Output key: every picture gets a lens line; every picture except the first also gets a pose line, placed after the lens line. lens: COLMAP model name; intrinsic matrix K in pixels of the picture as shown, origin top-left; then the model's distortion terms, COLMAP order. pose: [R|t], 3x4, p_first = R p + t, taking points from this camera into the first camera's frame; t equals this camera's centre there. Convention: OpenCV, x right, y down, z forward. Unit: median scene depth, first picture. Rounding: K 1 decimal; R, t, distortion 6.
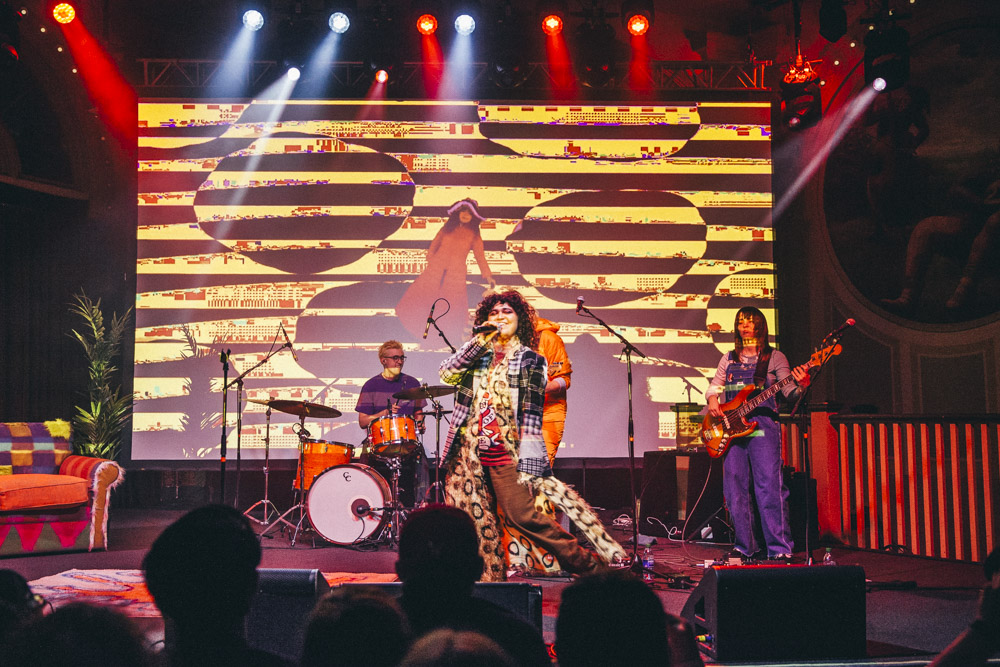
lens RADIAL K [[1066.0, 0, 500.6], [0, 1066.0, 337.8], [0, 0, 1]] dist [0.017779, 0.034685]
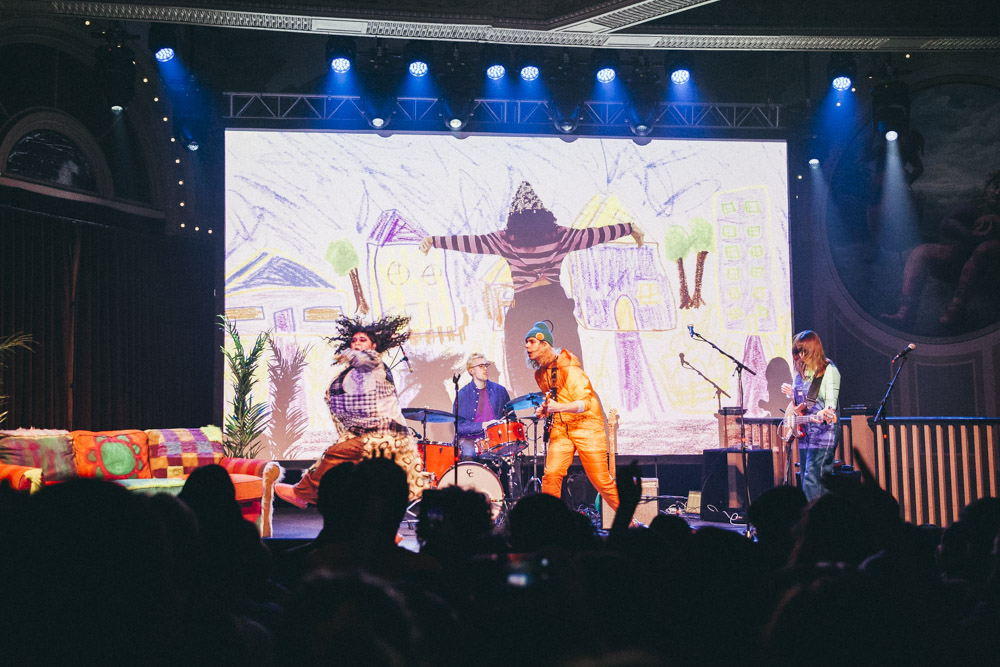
lens RADIAL K [[1138.7, 0, 500.0], [0, 1138.7, 333.5], [0, 0, 1]] dist [0.054635, -0.005003]
pose [[0.994444, 0.001050, 0.105264, -0.212113], [-0.001086, 0.999999, 0.000287, -0.019671], [-0.105263, -0.000400, 0.994444, -0.208976]]
